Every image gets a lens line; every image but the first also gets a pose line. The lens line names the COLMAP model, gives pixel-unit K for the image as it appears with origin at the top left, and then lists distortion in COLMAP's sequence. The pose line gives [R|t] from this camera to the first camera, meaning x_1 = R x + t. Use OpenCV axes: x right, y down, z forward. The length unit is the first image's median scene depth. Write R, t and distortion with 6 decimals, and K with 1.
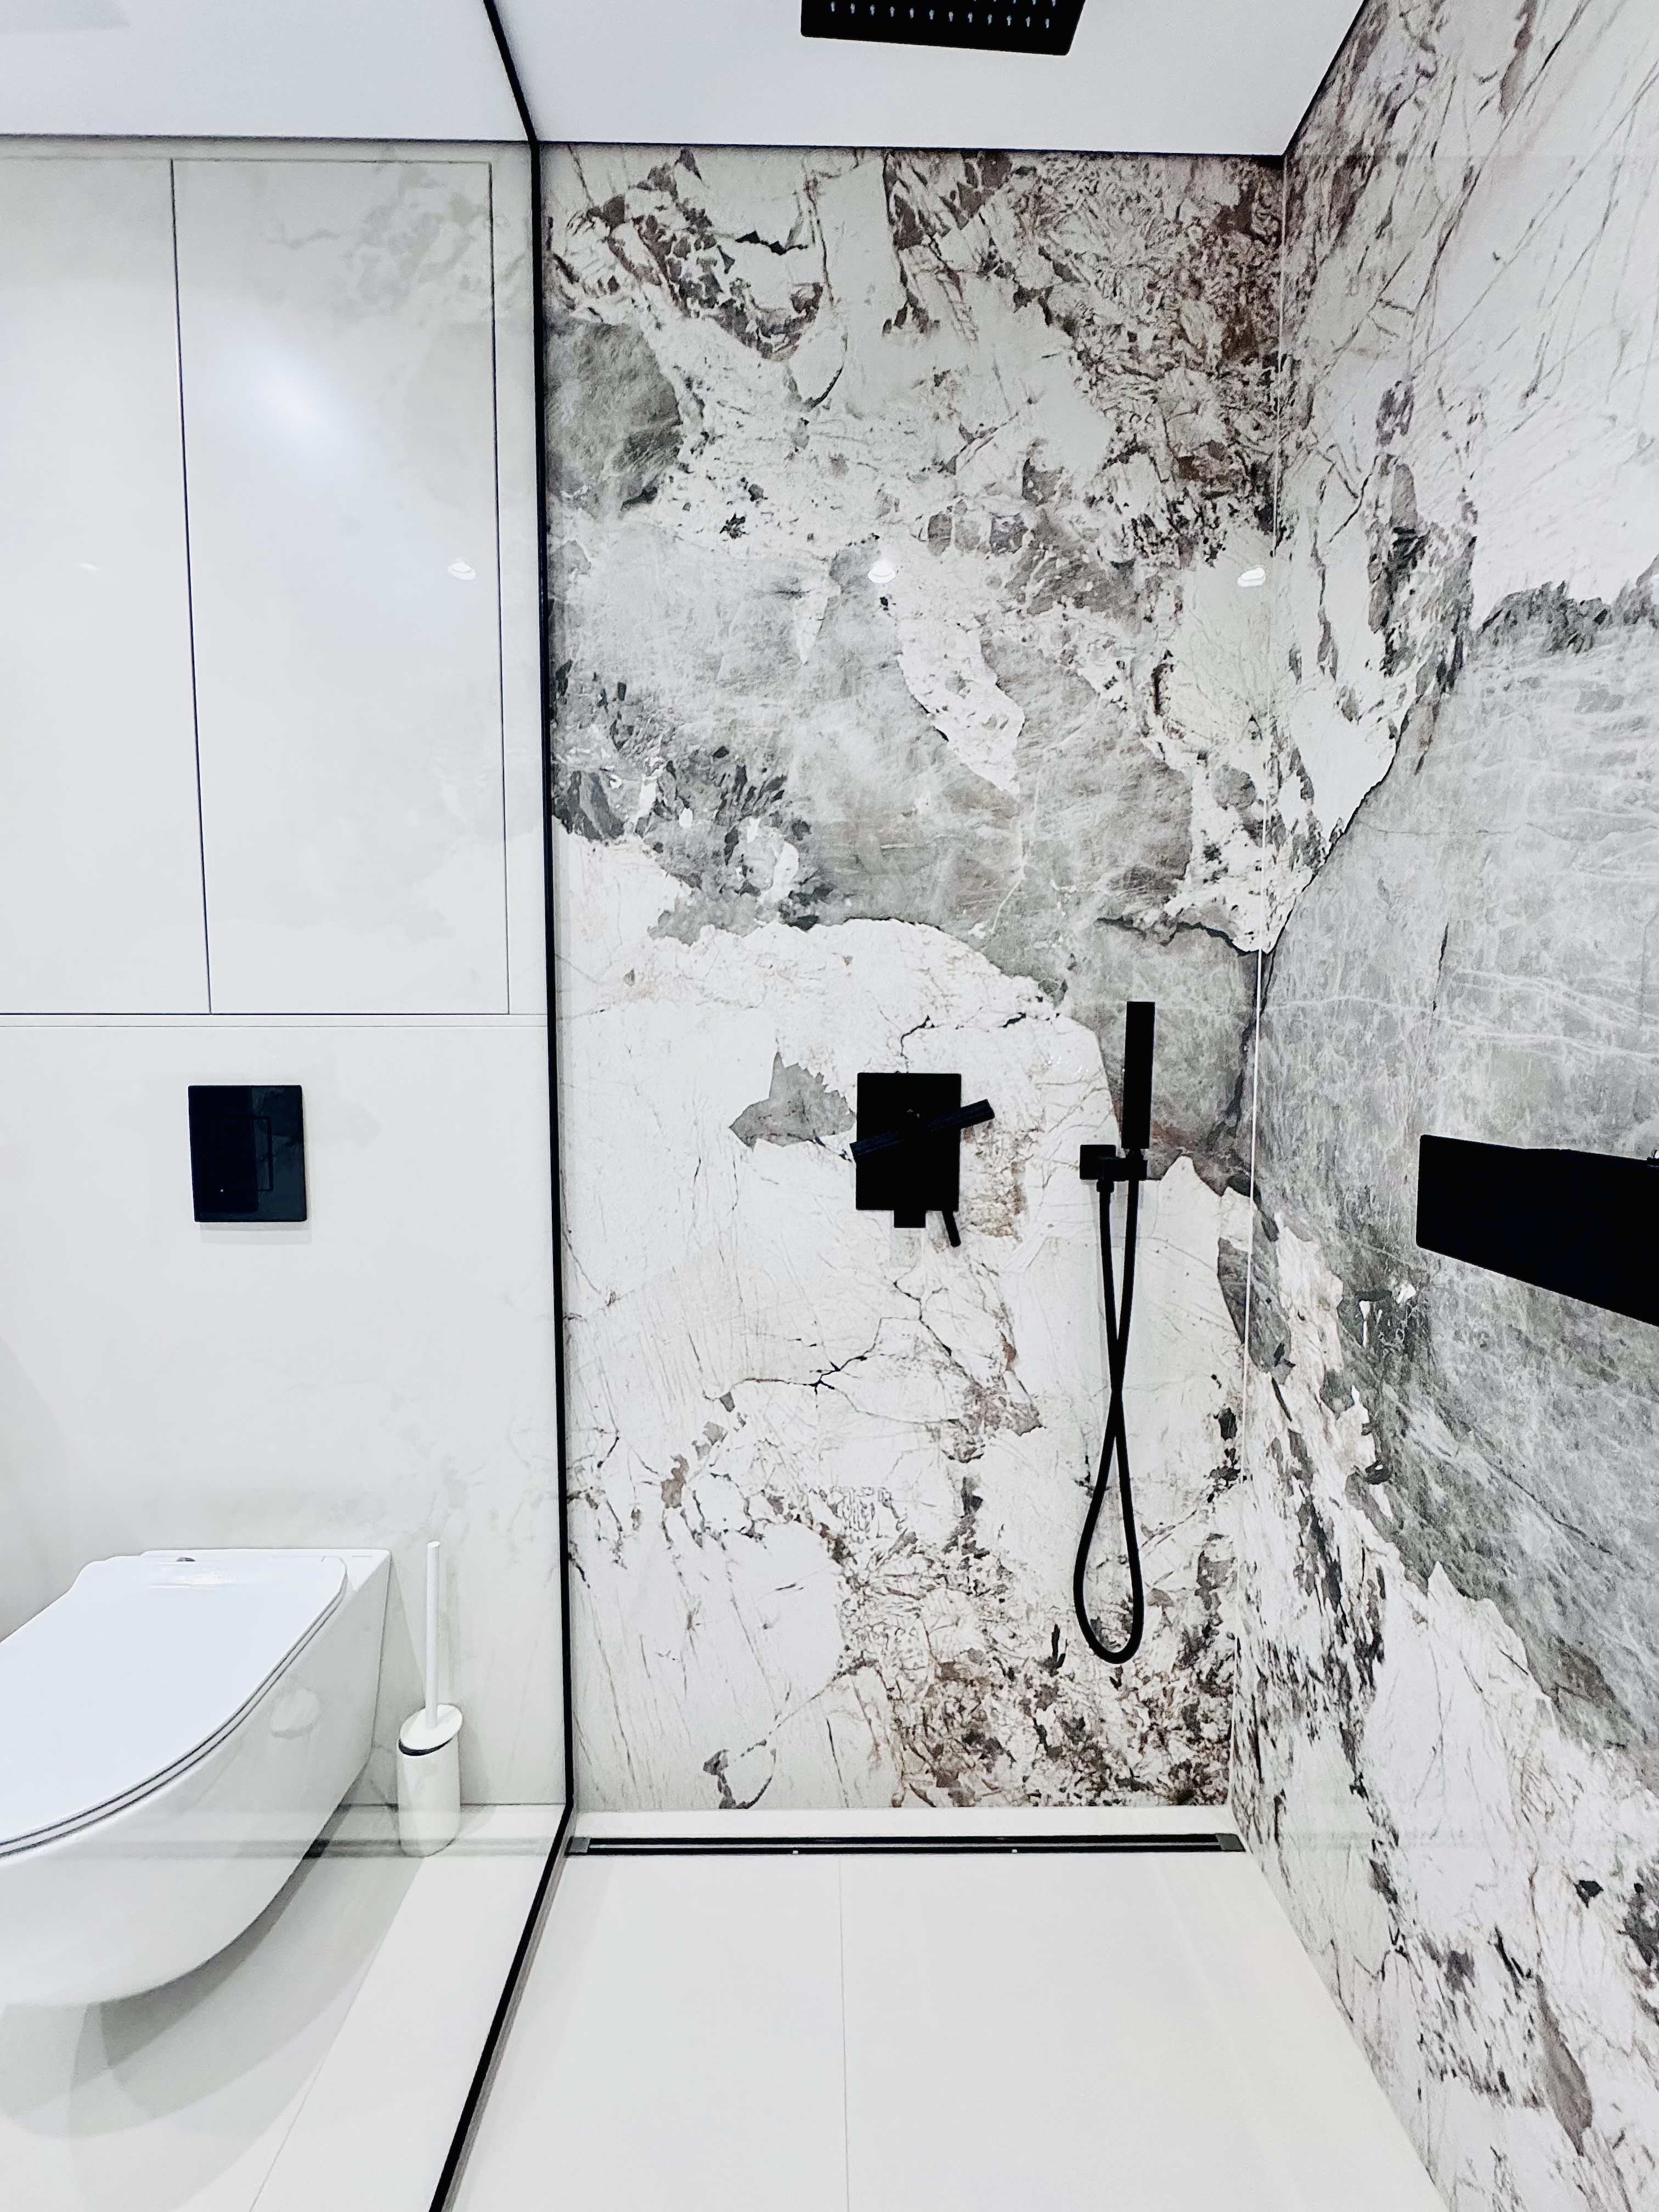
lens RADIAL K [[892.8, 0, 851.6], [0, 892.8, 1101.1], [0, 0, 1]] dist [-0.000632, 0.000145]
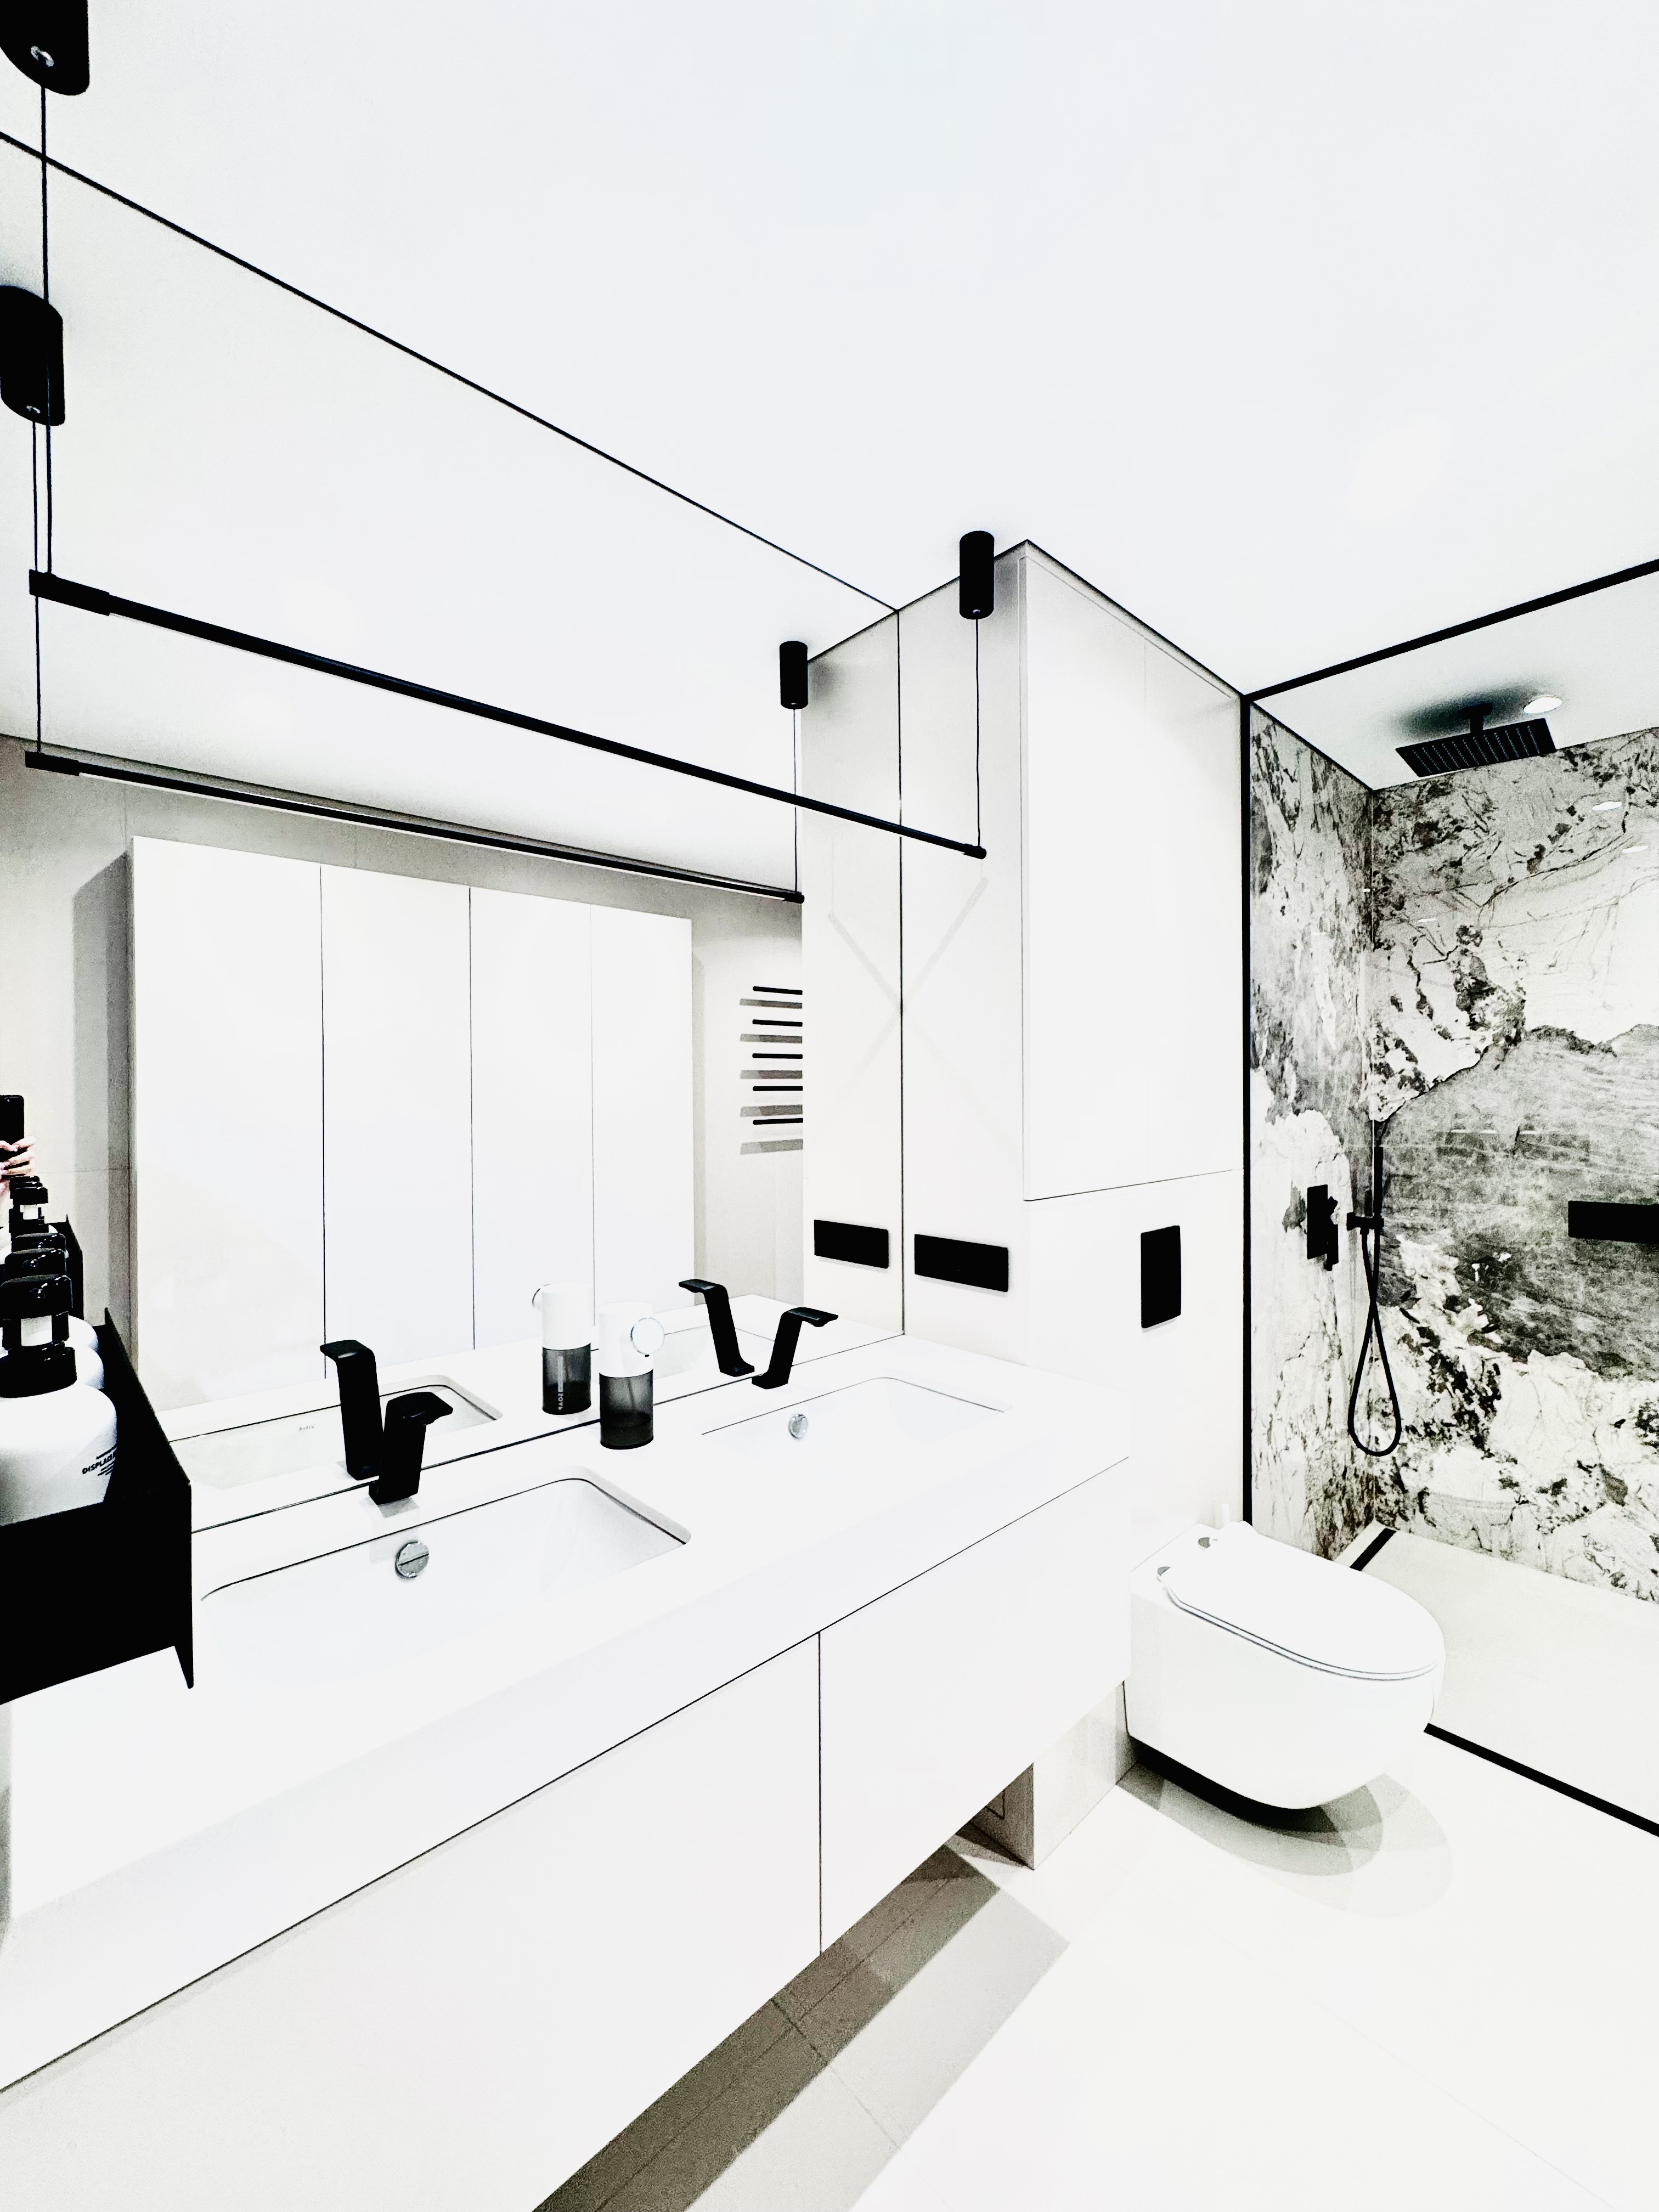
lens RADIAL K [[892.8, 0, 822.4], [0, 892.8, 1096.9], [0, 0, 1]] dist [-0.000632, 0.000145]
pose [[0.740351, -0.010430, 0.672140, -2.582603], [0.053010, 0.997672, -0.042907, -0.250741], [-0.670127, 0.067396, 0.739180, 0.319174]]
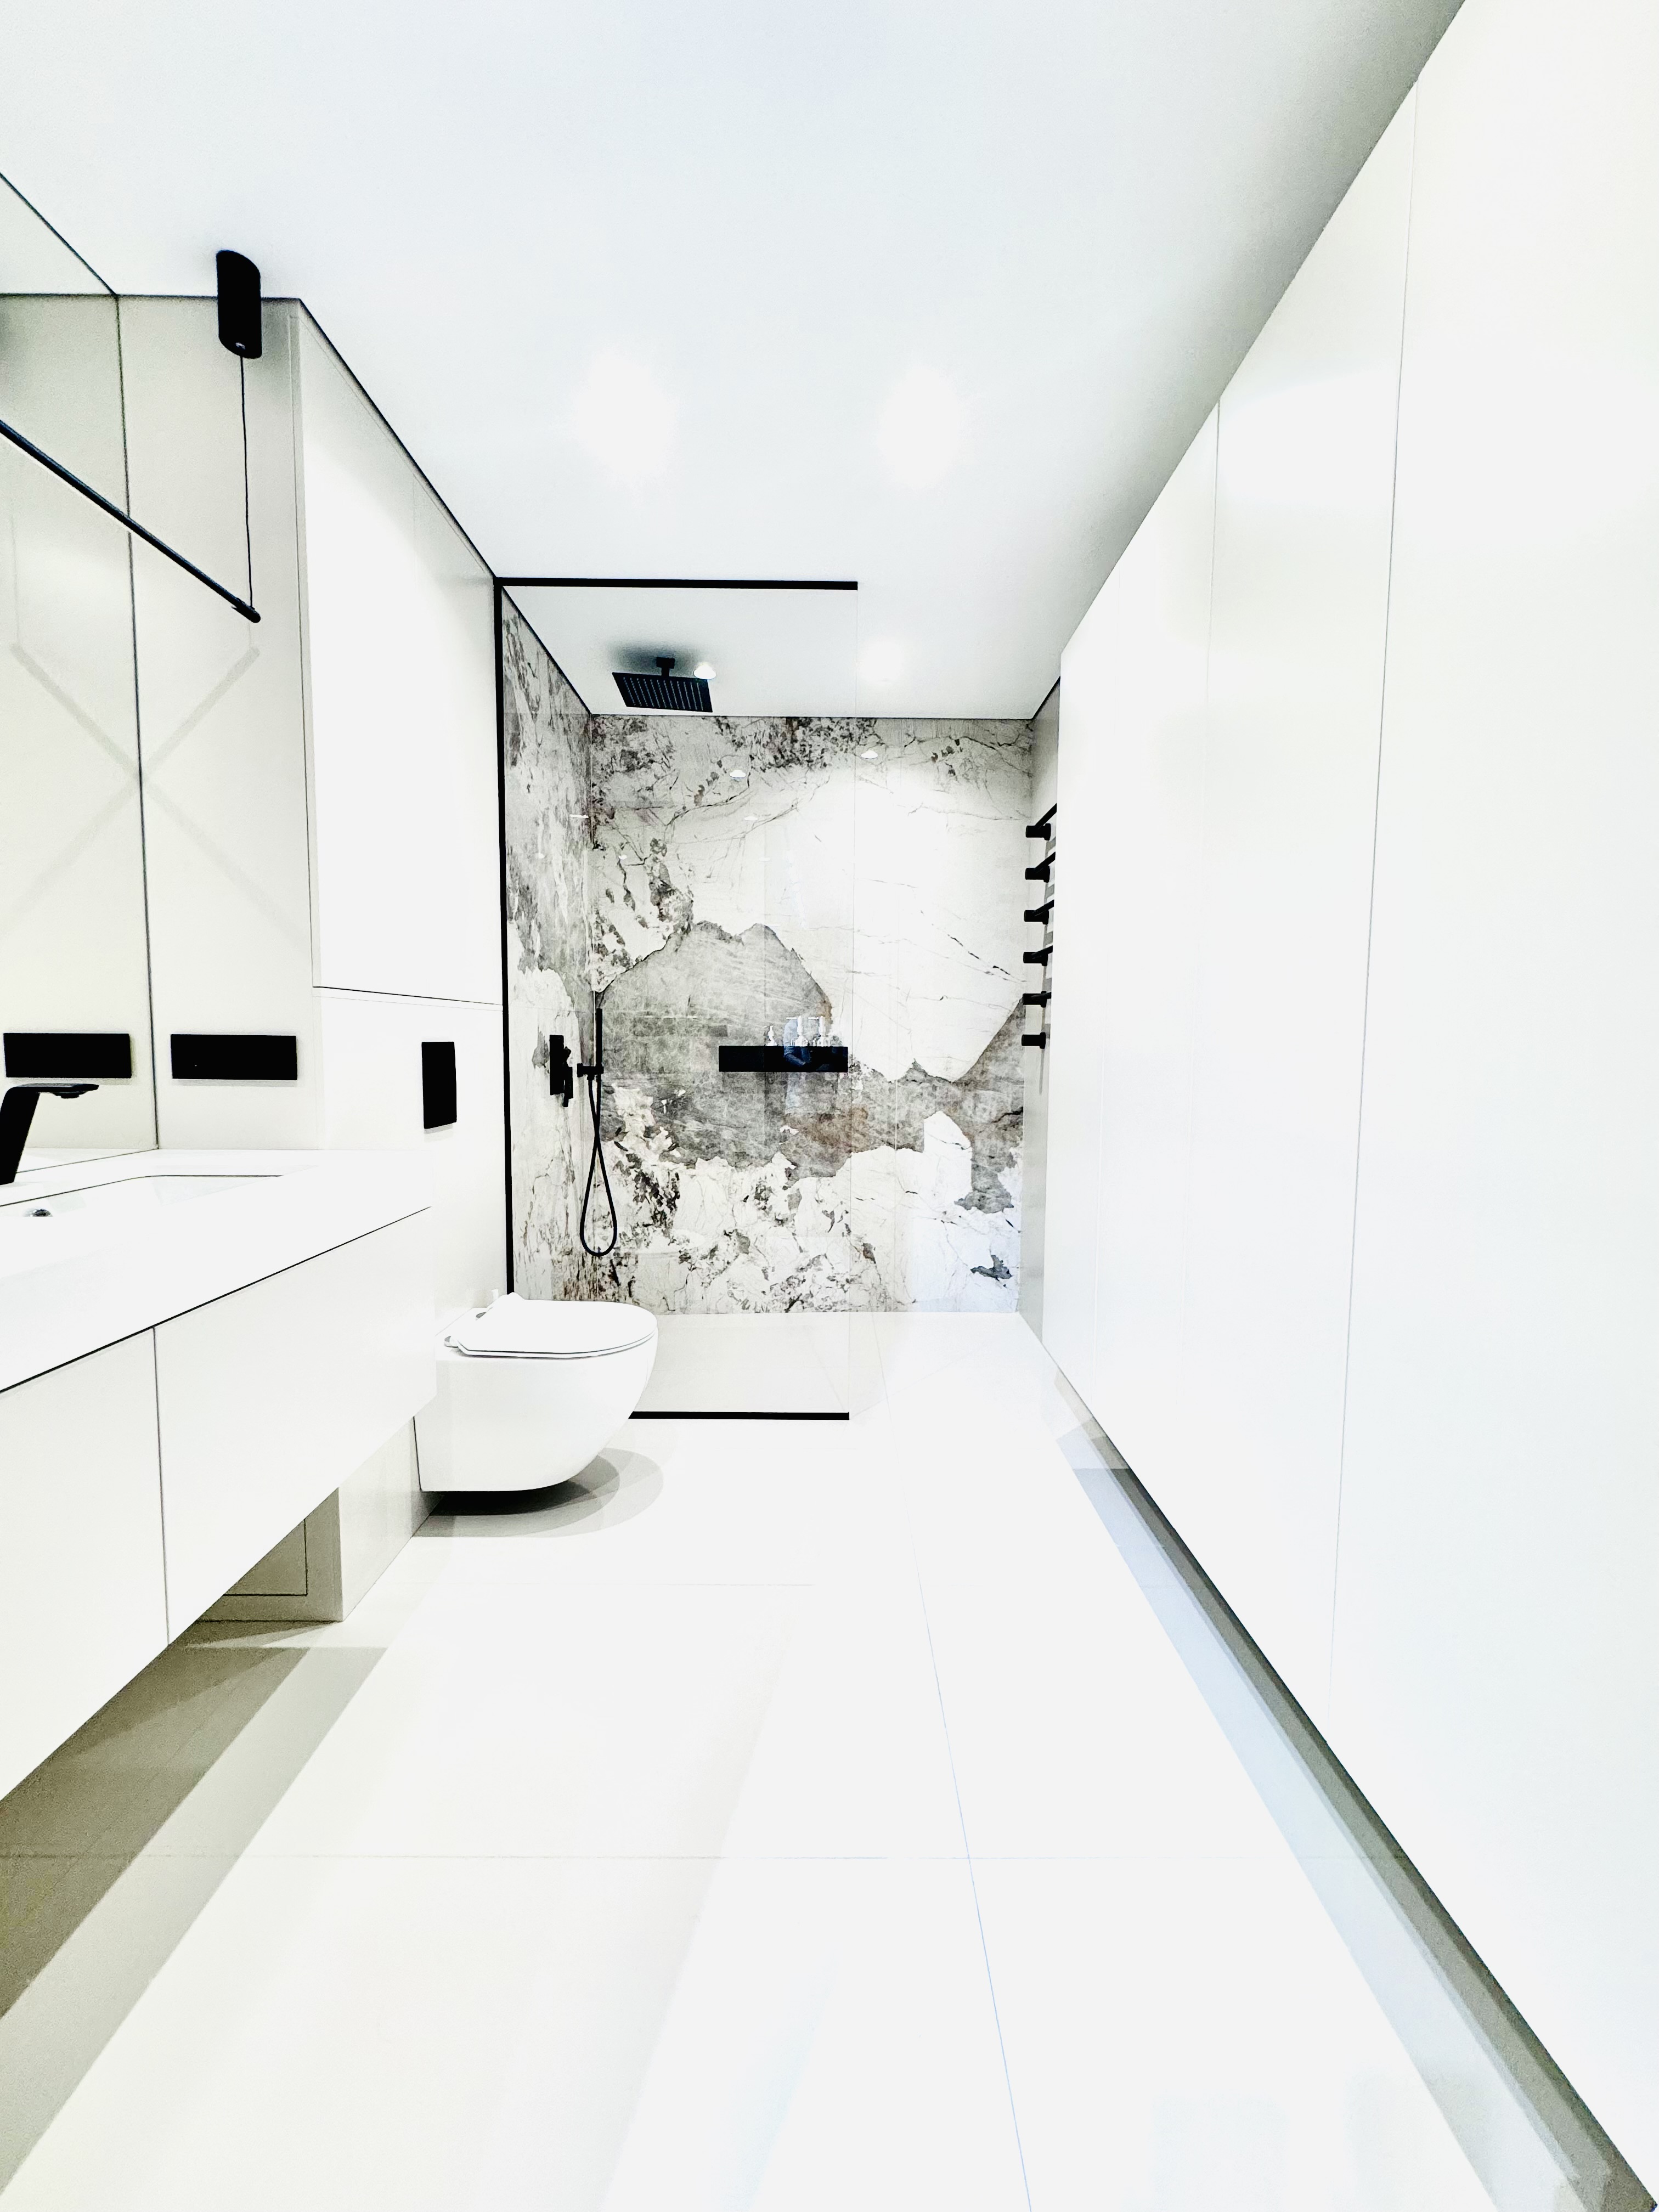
lens RADIAL K [[892.8, 0, 841.1], [0, 892.8, 1097.6], [0, 0, 1]] dist [-0.000632, 0.000145]
pose [[-0.012404, -0.068036, 0.997606, -2.863695], [0.061130, 0.995765, 0.068670, 0.020728], [-0.998053, 0.061836, -0.008192, 0.346533]]
